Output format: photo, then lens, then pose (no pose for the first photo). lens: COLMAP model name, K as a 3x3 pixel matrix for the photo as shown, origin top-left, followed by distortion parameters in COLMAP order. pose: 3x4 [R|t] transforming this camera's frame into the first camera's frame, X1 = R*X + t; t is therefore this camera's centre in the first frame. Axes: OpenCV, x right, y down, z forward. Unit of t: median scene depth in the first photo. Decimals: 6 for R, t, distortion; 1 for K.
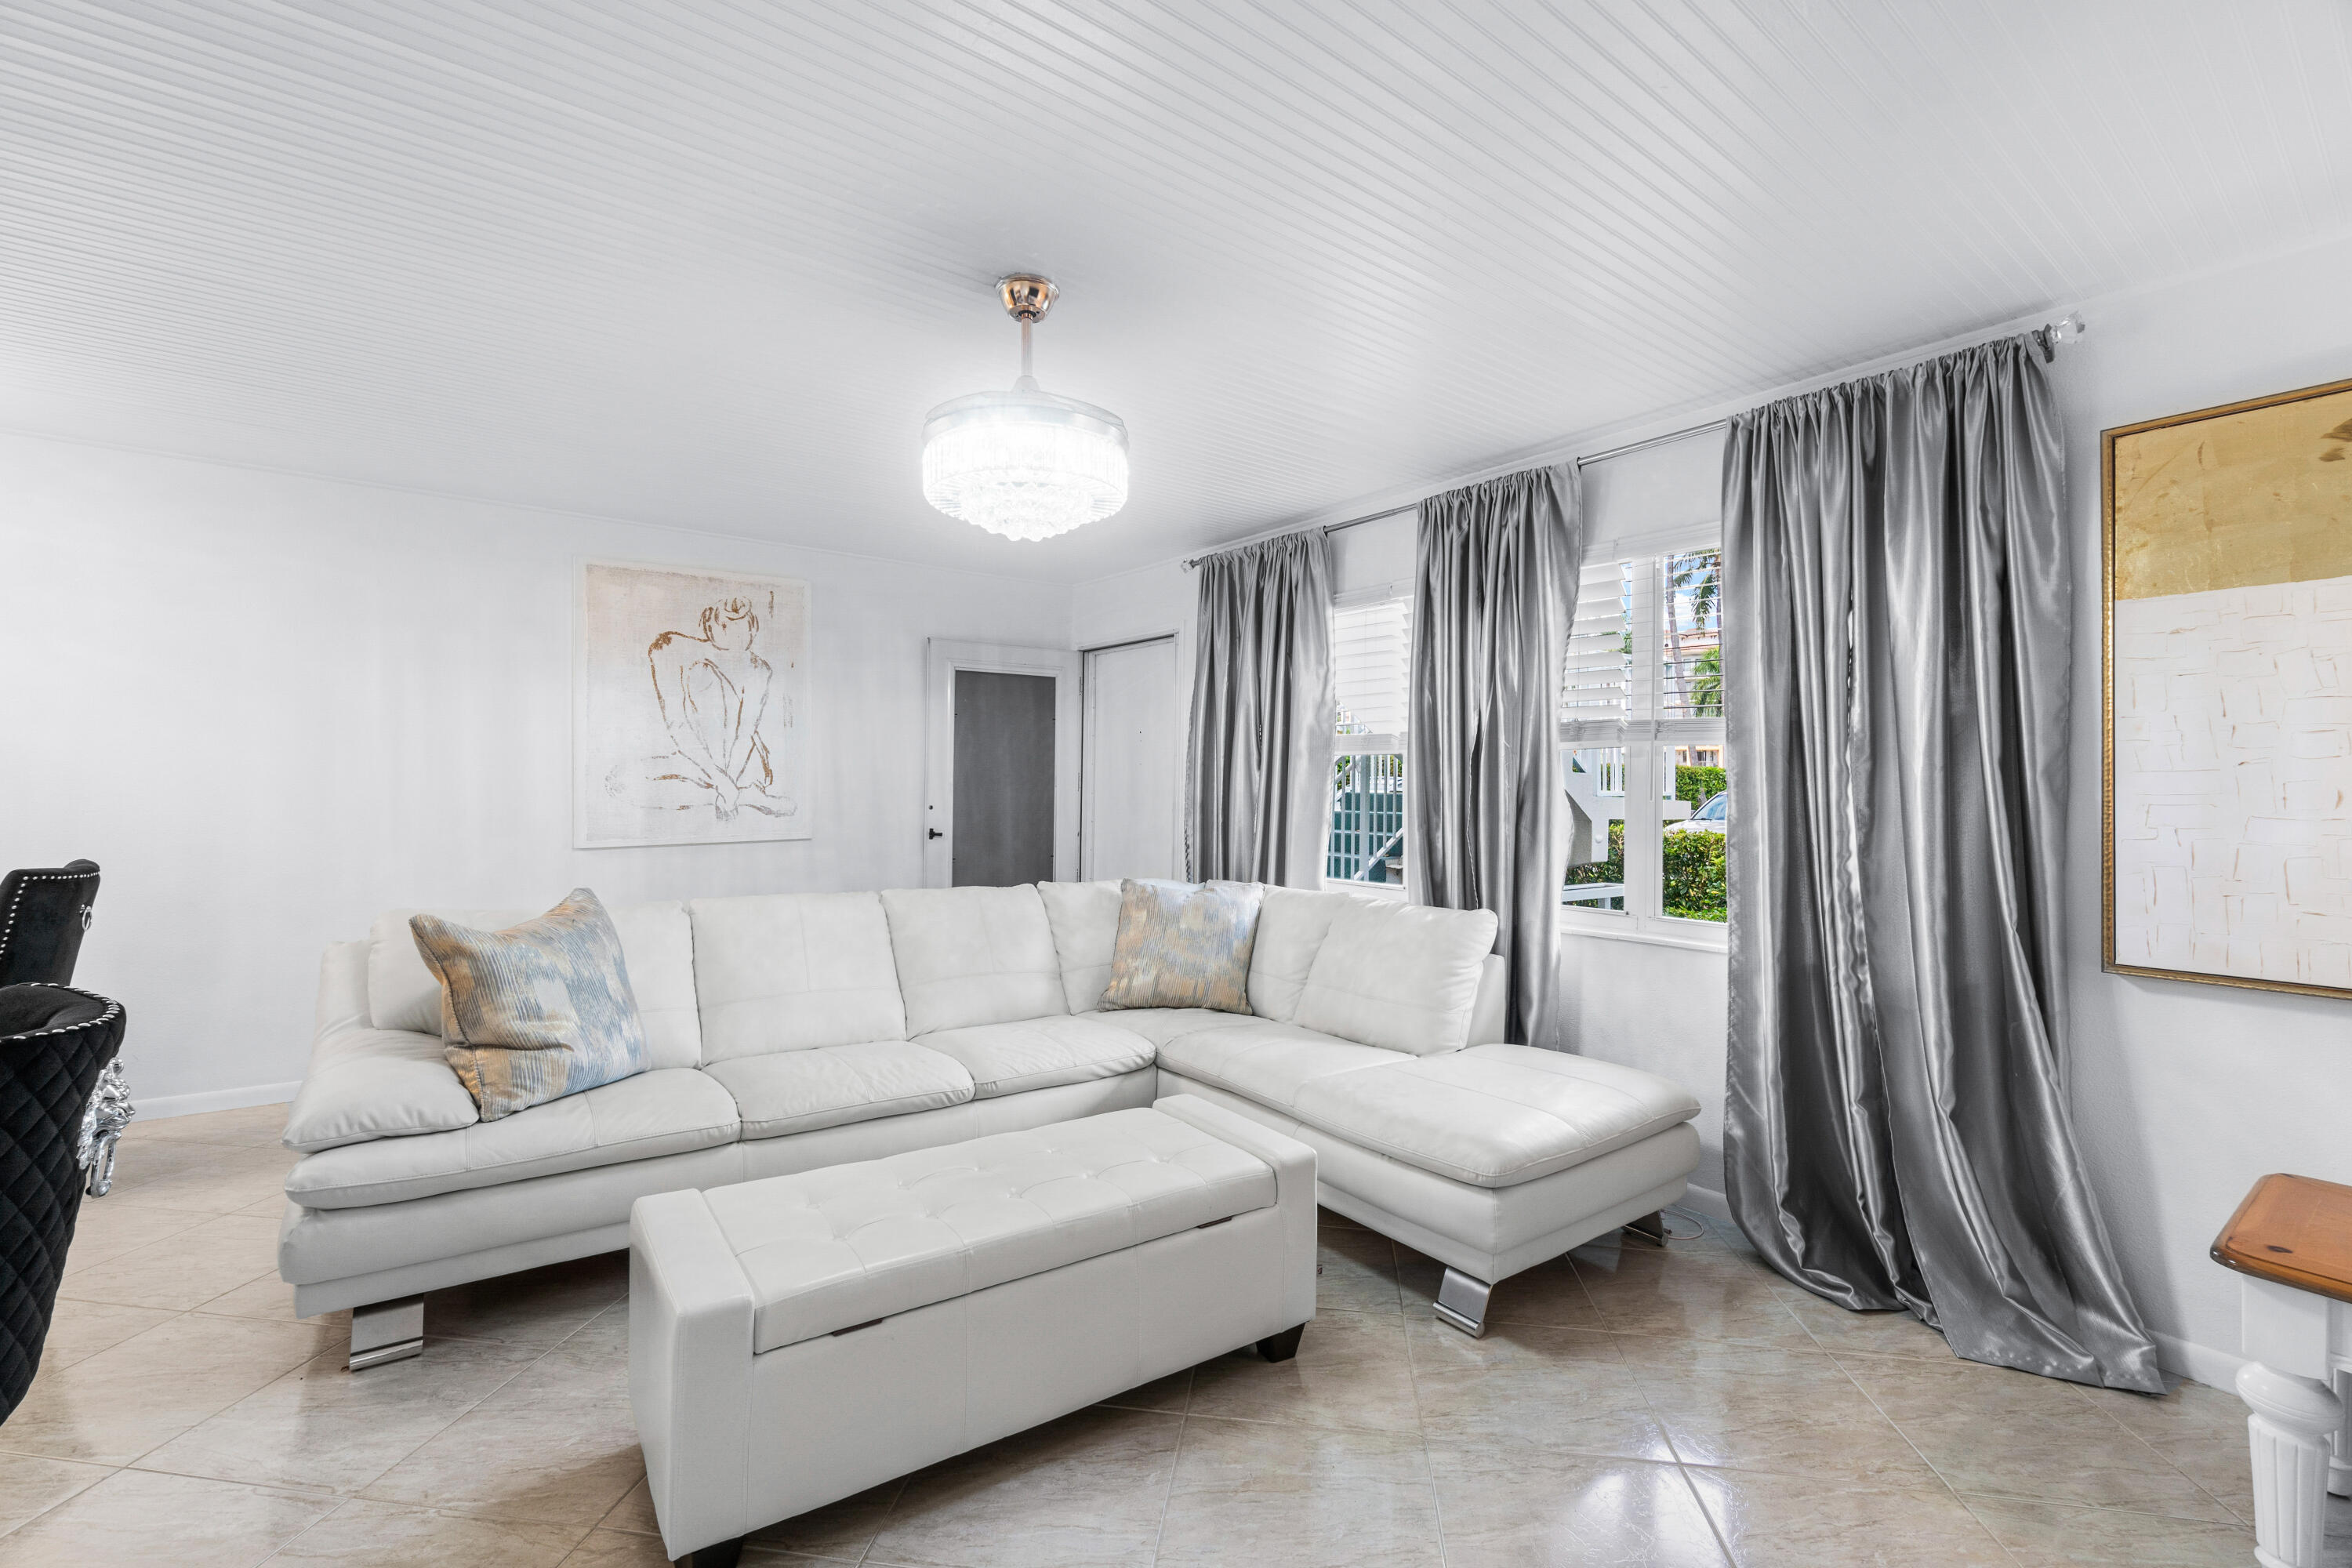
lens RADIAL K [[1020.3, 0, 1163.4], [0, 1020.3, 773.5], [0, 0, 1]] dist [-0.004671, 0.000607]
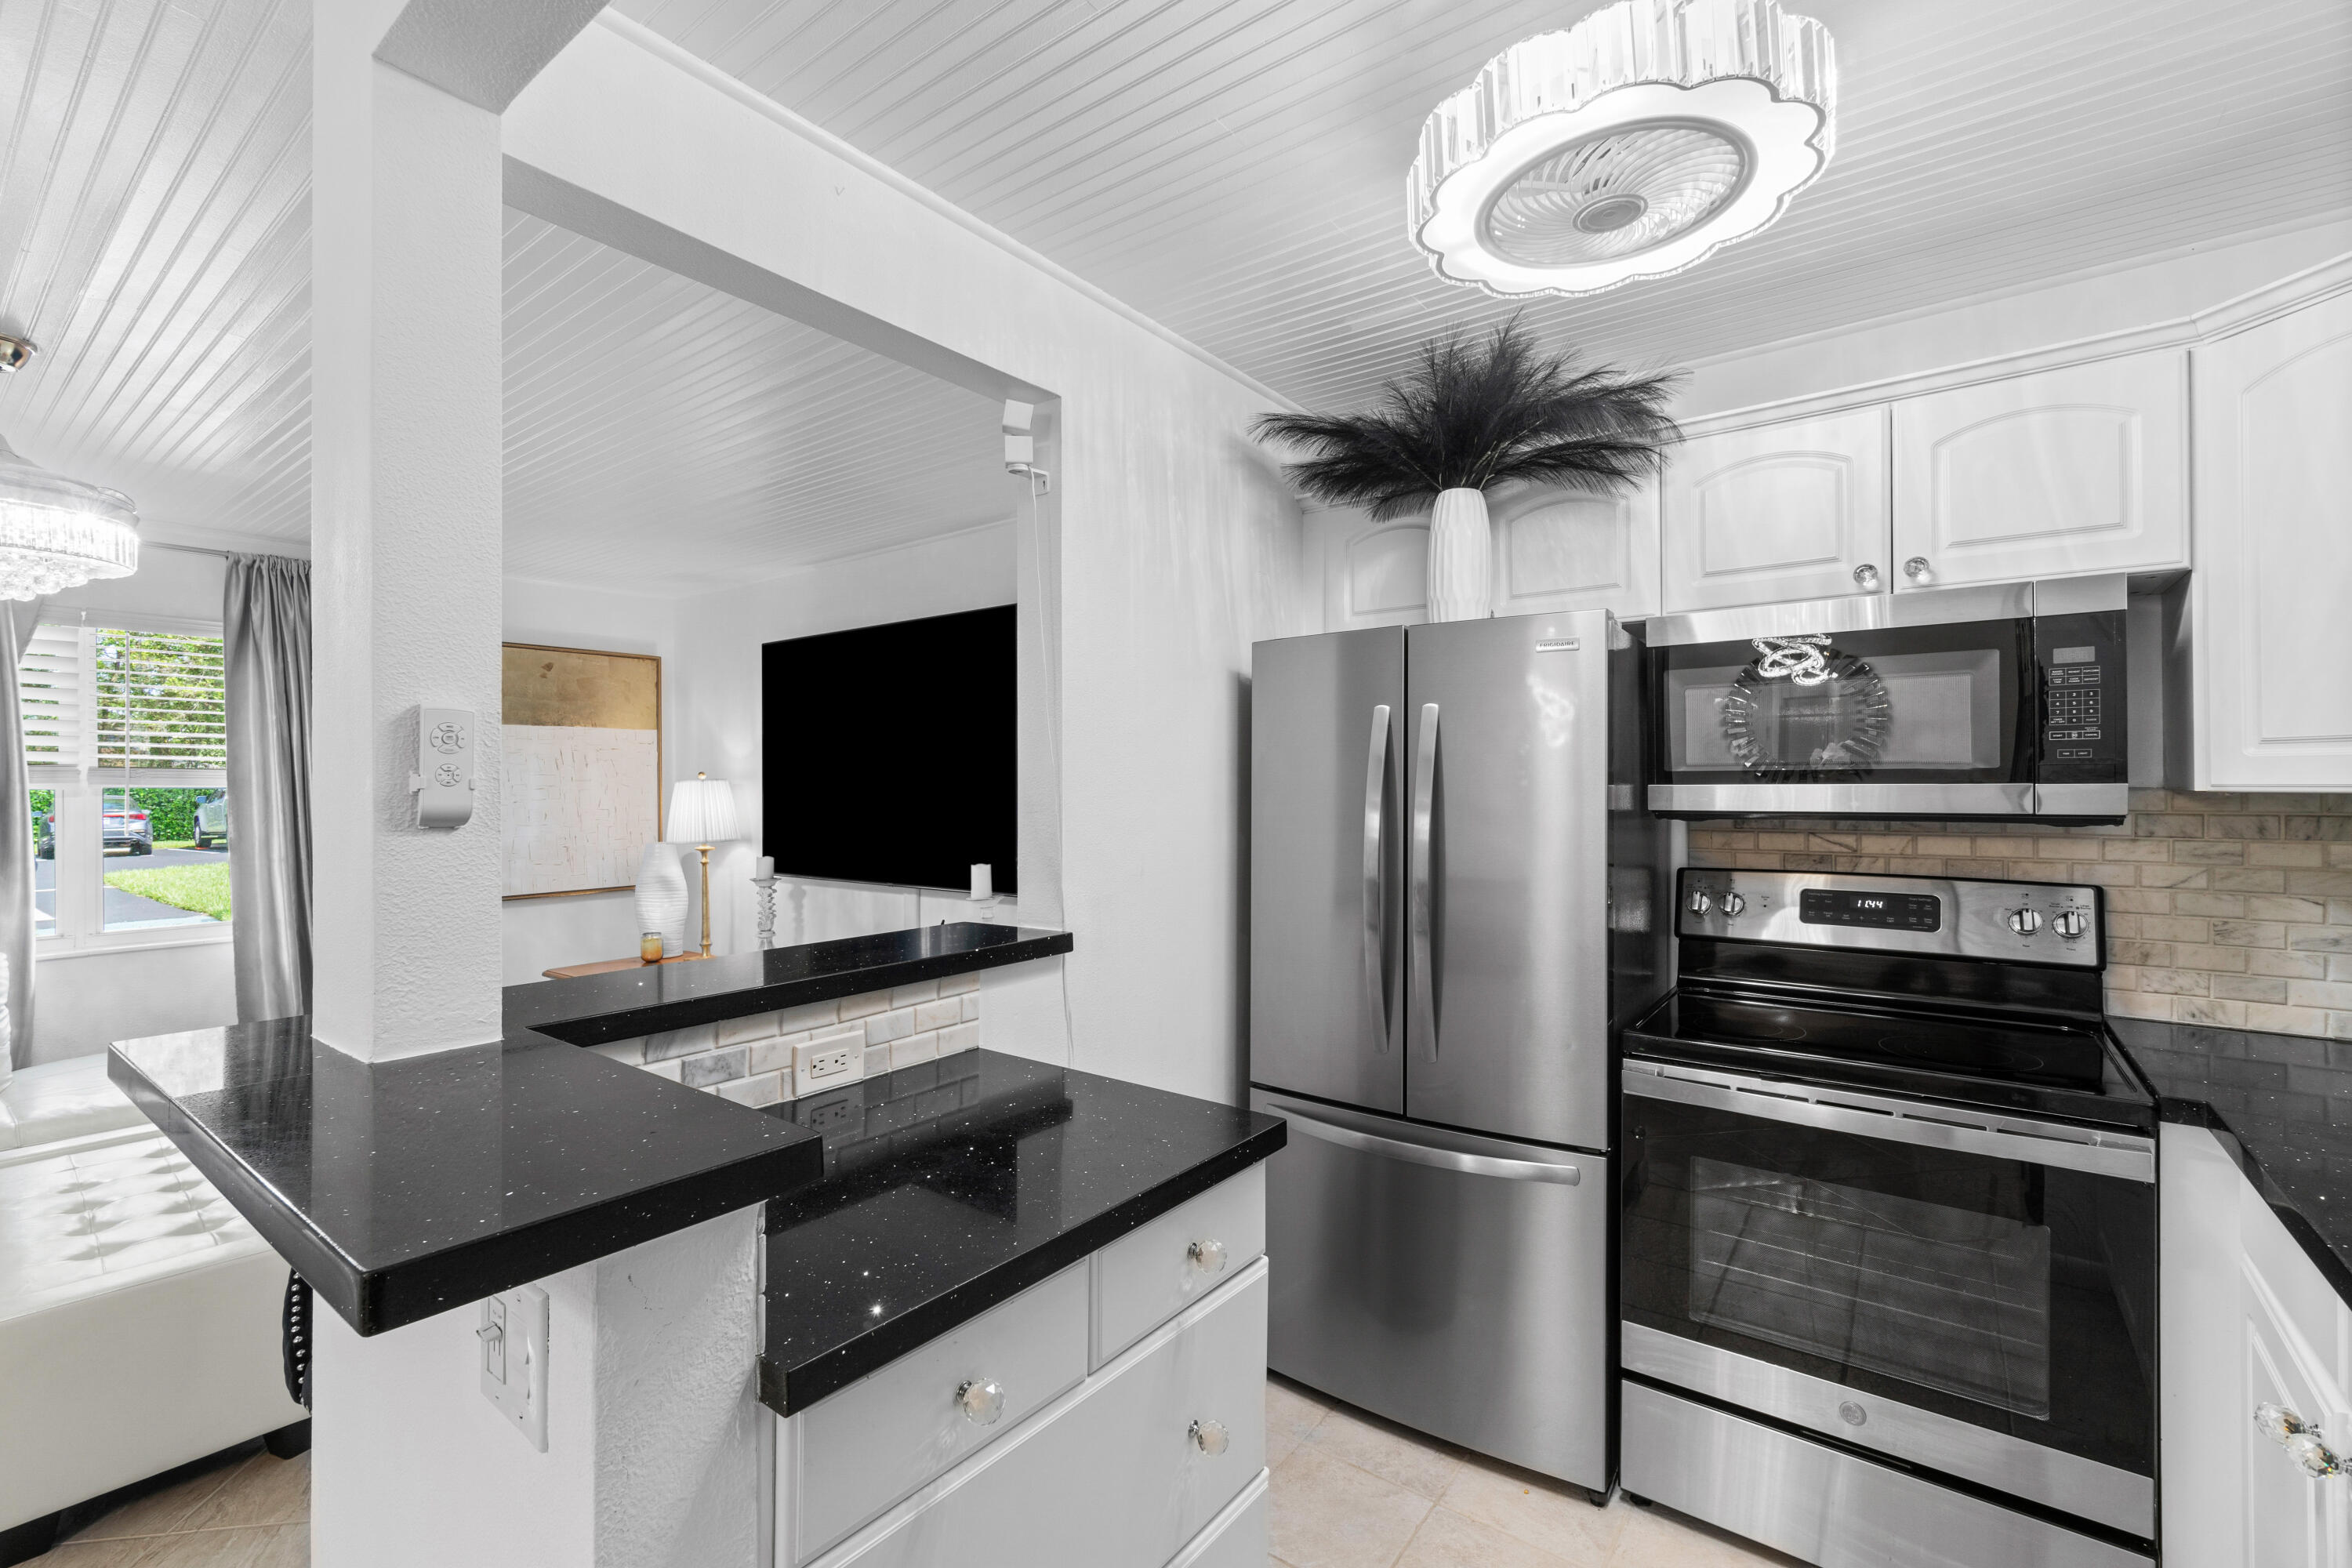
lens RADIAL K [[1020.3, 0, 1168.1], [0, 1020.3, 784.0], [0, 0, 1]] dist [-0.004671, 0.000607]
pose [[-0.272703, -0.010458, 0.962041, -0.711873], [-0.011948, 0.999901, 0.007483, -0.039667], [-0.962024, -0.009454, -0.272801, 0.096351]]
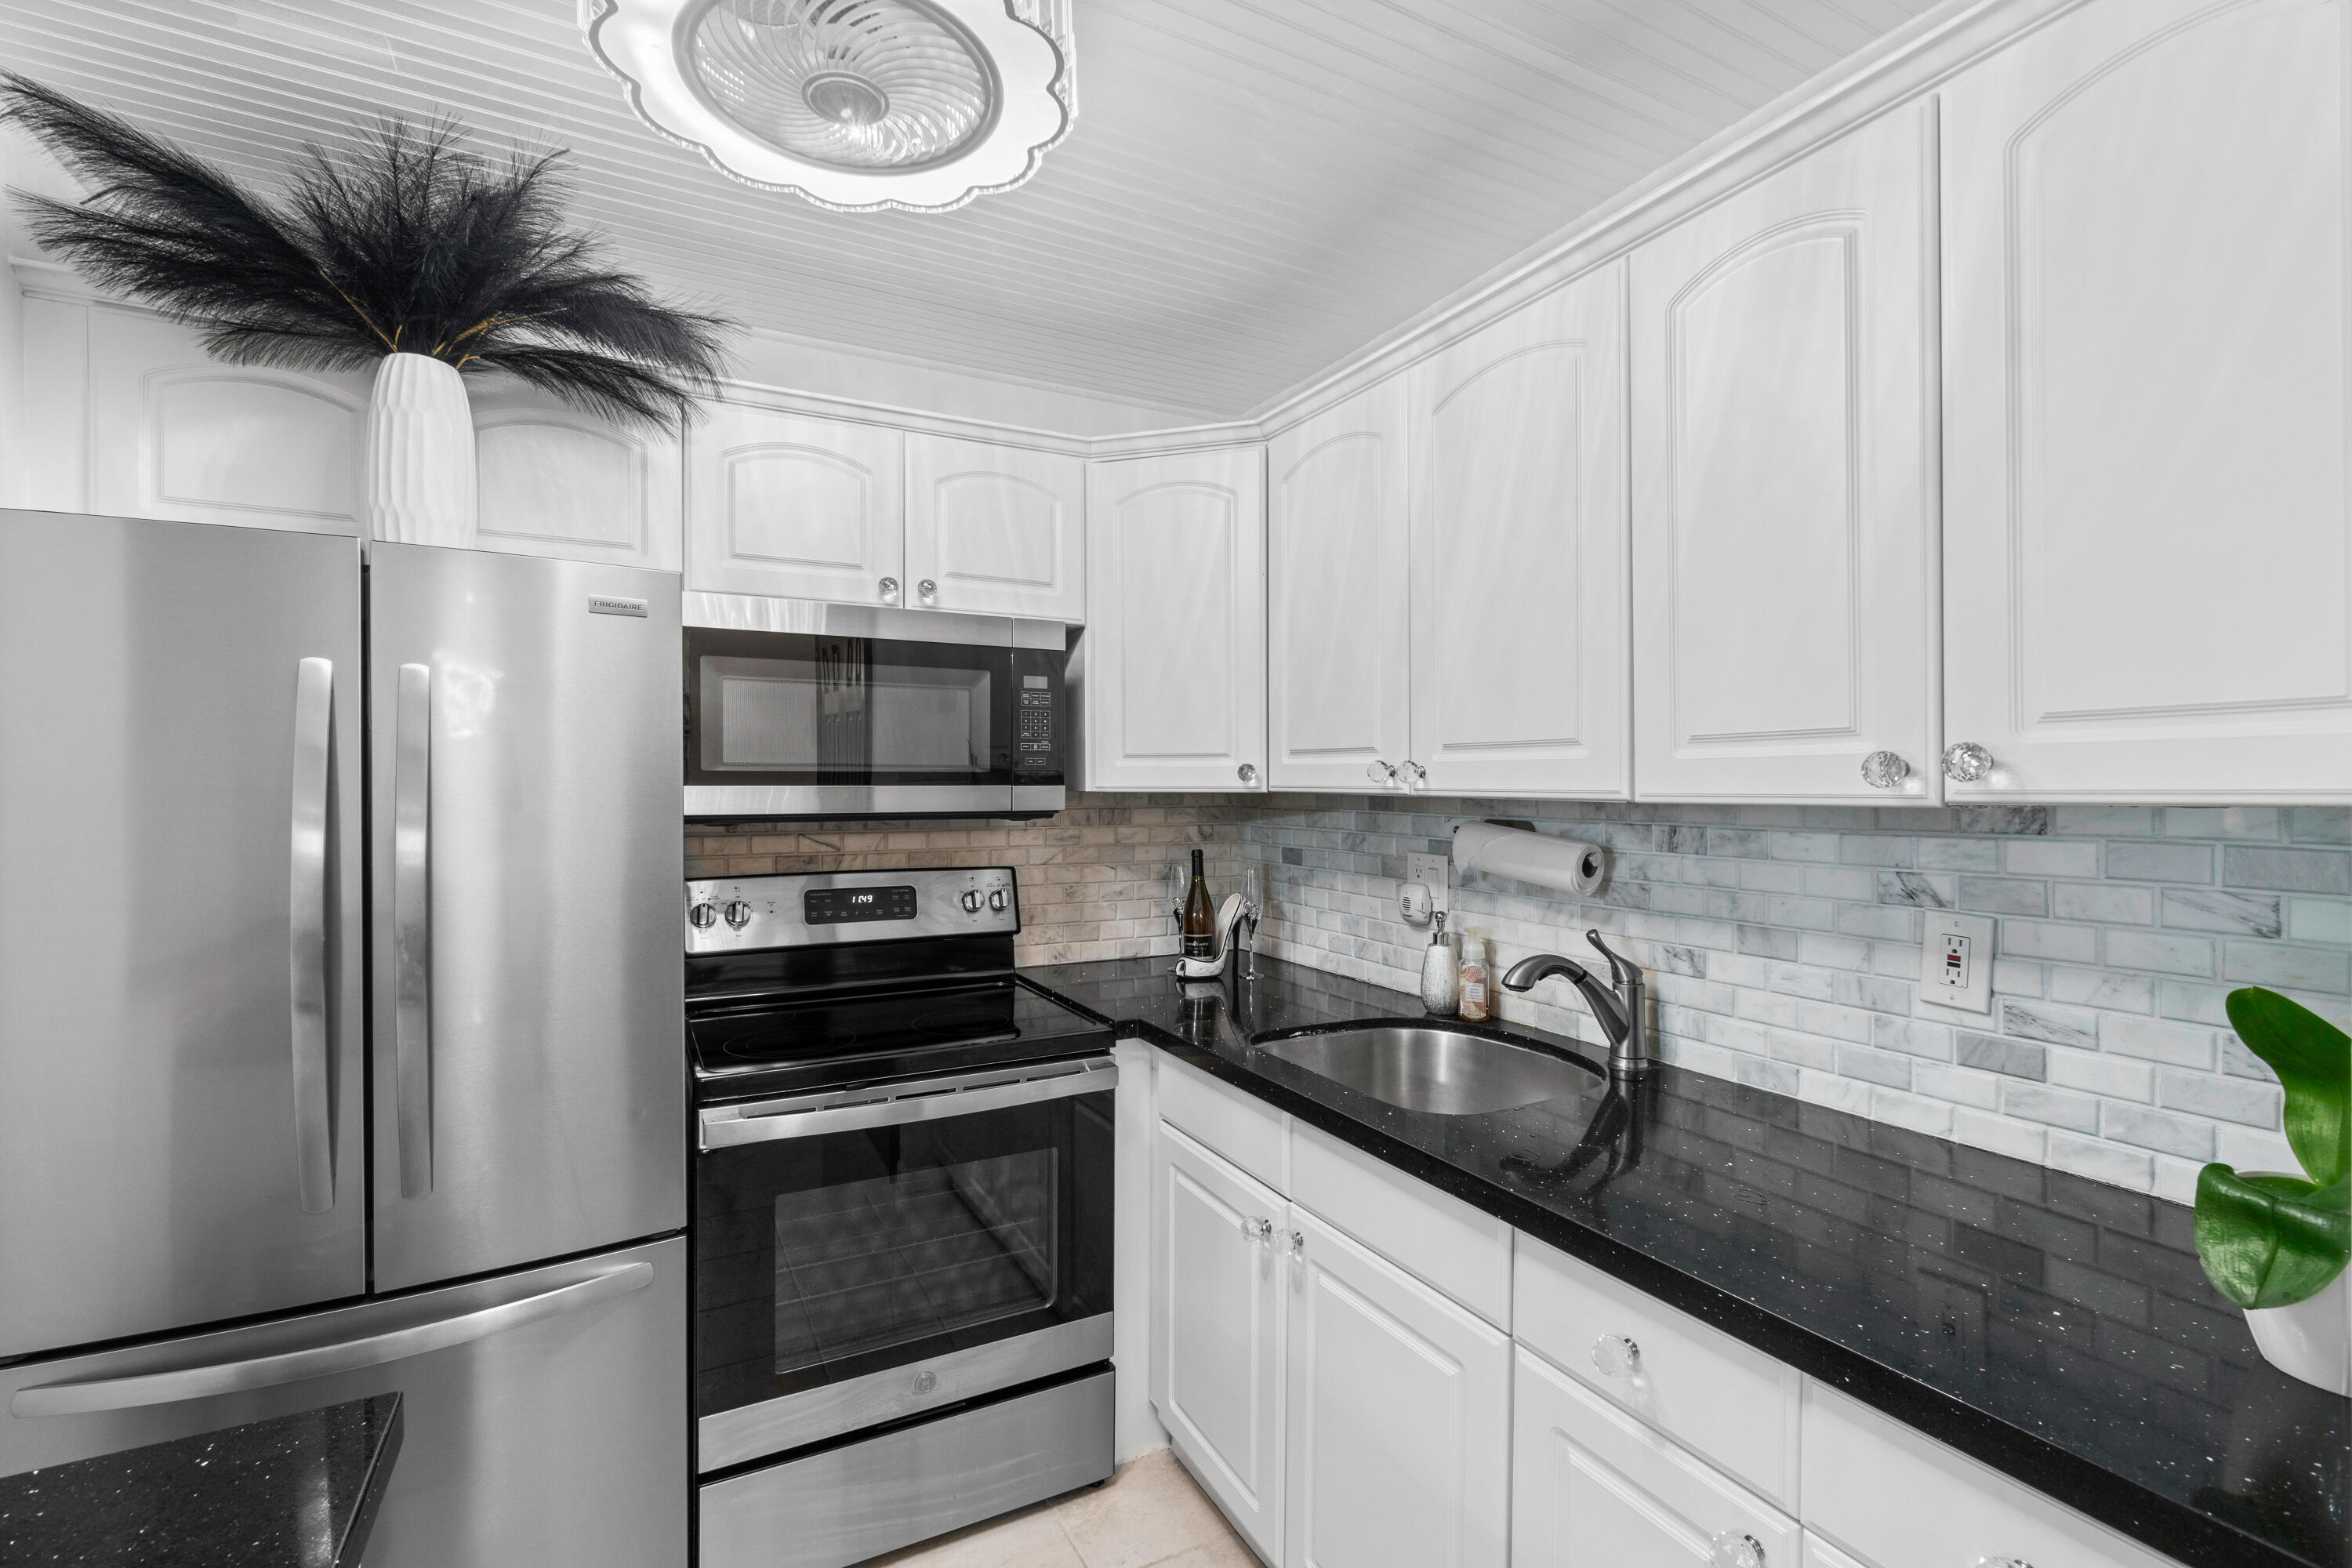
lens RADIAL K [[1020.3, 0, 1170.6], [0, 1020.3, 797.3], [0, 0, 1]] dist [-0.004671, 0.000607]
pose [[-0.987550, -0.014188, 0.156665, -0.574132], [-0.014020, 0.999899, 0.002180, -0.037593], [-0.156680, -0.000044, -0.987649, 0.125257]]
